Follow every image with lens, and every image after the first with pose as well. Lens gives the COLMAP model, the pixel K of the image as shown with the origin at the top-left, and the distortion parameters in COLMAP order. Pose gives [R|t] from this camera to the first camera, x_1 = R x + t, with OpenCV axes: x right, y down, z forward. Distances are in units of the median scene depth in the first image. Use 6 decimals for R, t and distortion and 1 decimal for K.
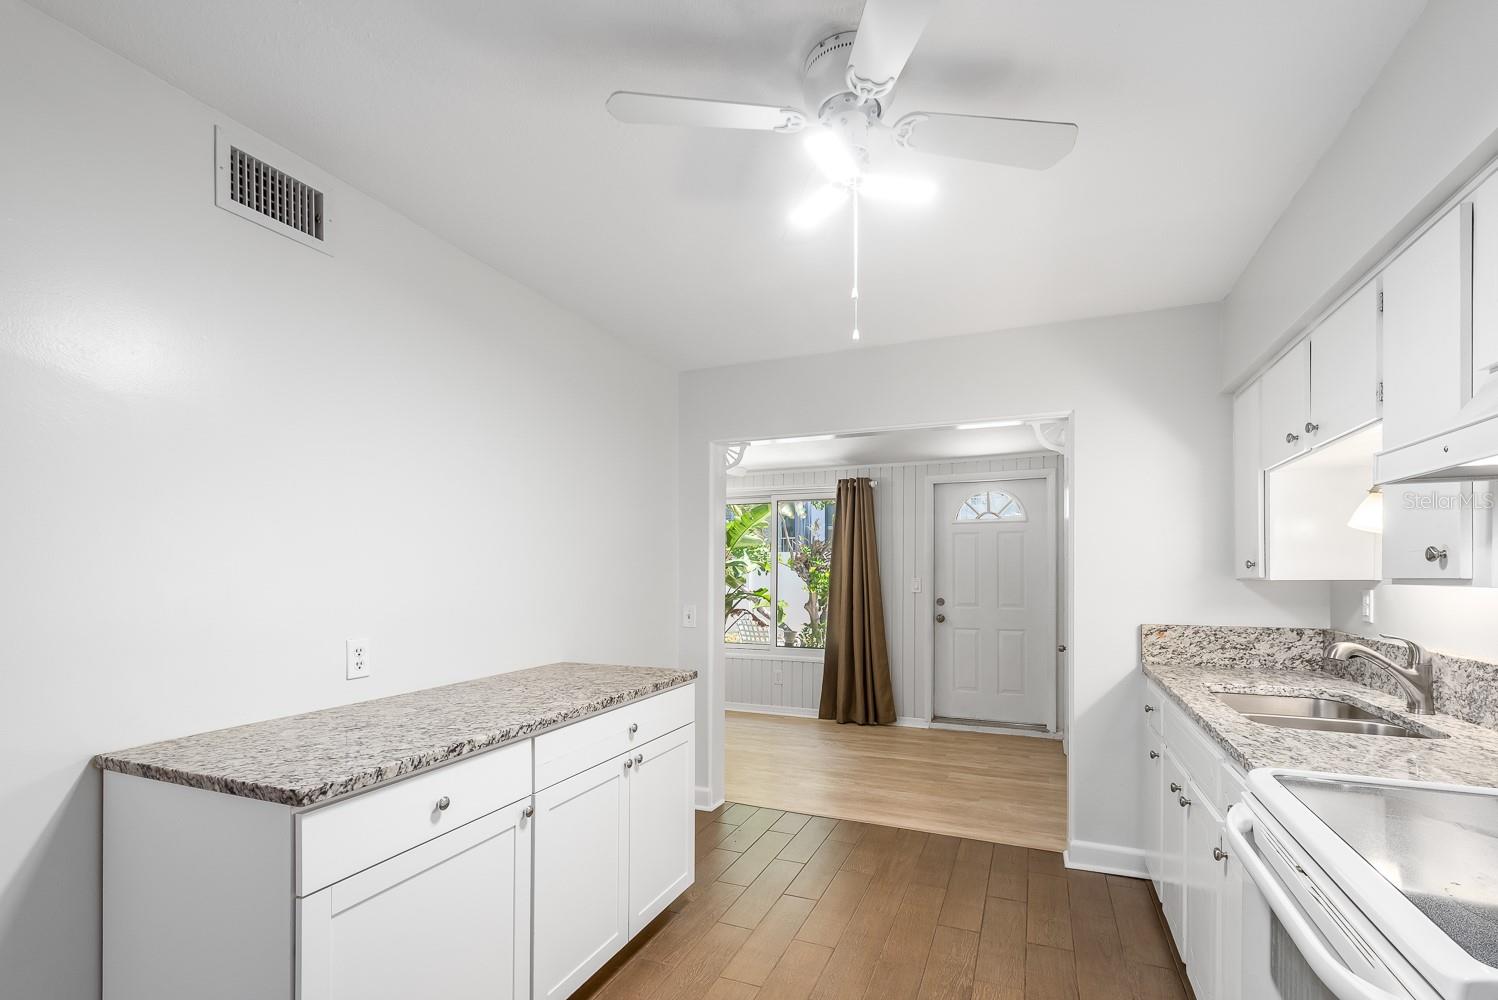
lens RADIAL K [[678.0, 0, 750.6], [0, 678.0, 572.0], [0, 0, 1]] dist [0.003556, 0.000114]
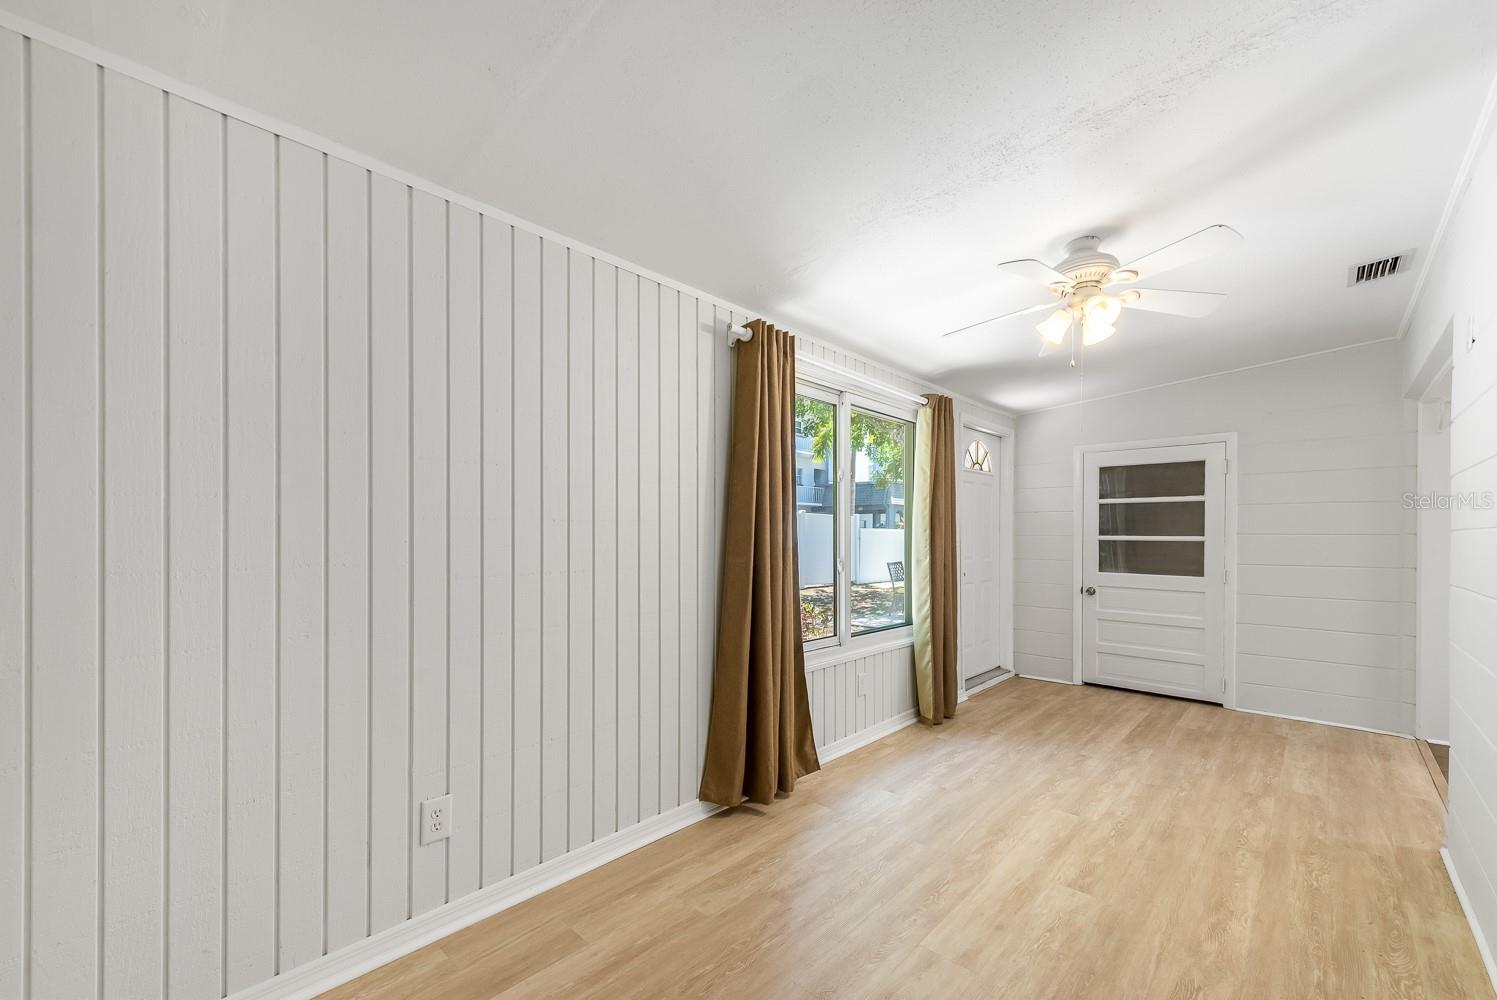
lens RADIAL K [[595.1, 0, 749.6], [0, 595.1, 539.5], [0, 0, 1]] dist [0.011691, 0.000007]
pose [[0.351018, -0.004308, 0.936359, -0.597576], [-0.001376, 0.999986, 0.005117, 0.017082], [-0.936368, -0.003084, 0.351007, 1.030586]]
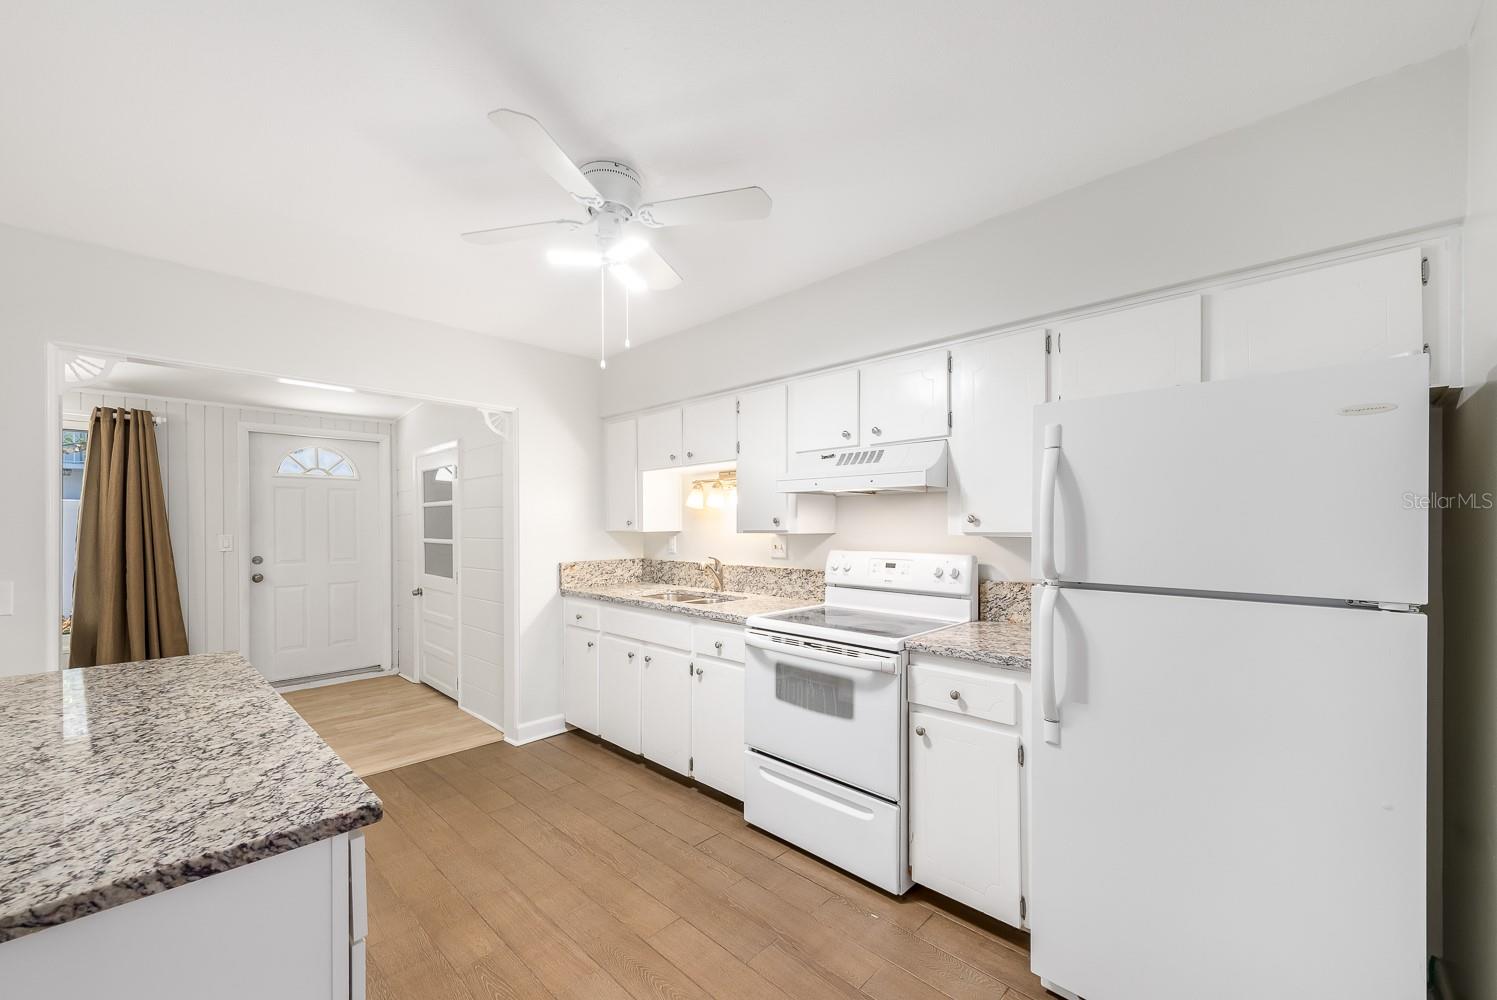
lens RADIAL K [[596.6, 0, 765.3], [0, 596.6, 526.8], [0, 0, 1]] dist [0.012057, -0.000141]
pose [[0.345992, -0.004599, 0.938226, -0.263896], [0.002512, 0.999989, 0.003976, -0.002983], [-0.938234, 0.000981, 0.346000, 0.068031]]
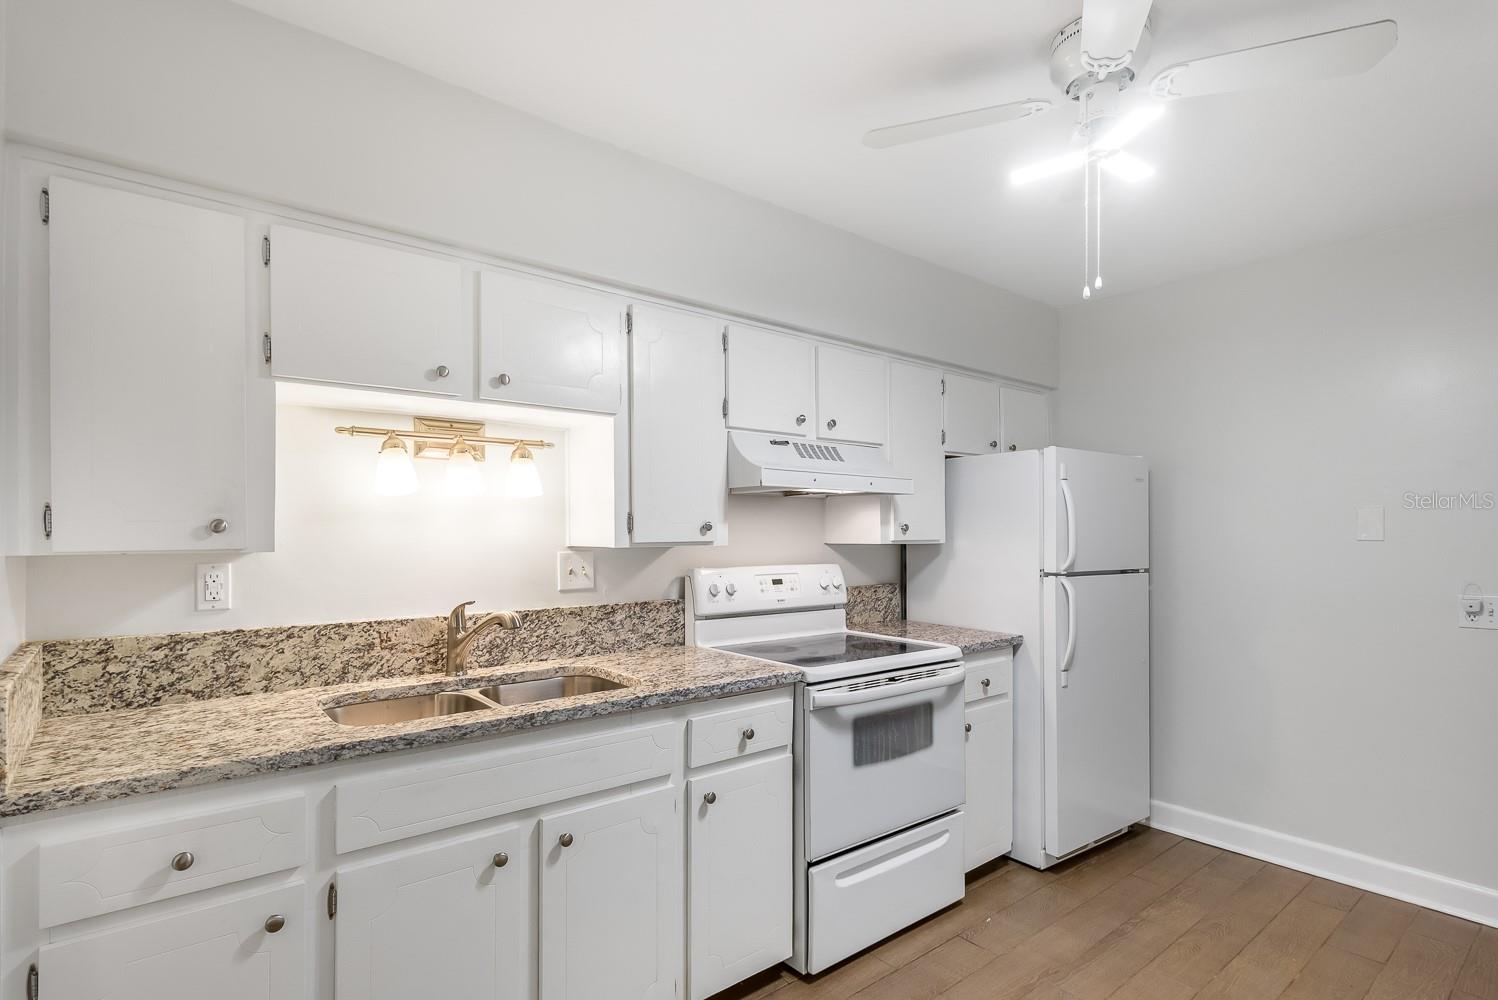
lens RADIAL K [[745.2, 0, 746.1], [0, 745.2, 531.2], [0, 0, 1]] dist [0.018413, -0.000130]
pose [[-0.885838, -0.002613, 0.463986, 0.025268], [-0.002374, 0.999997, 0.001099, -0.004137], [-0.463988, -0.000128, -0.885842, 0.622936]]
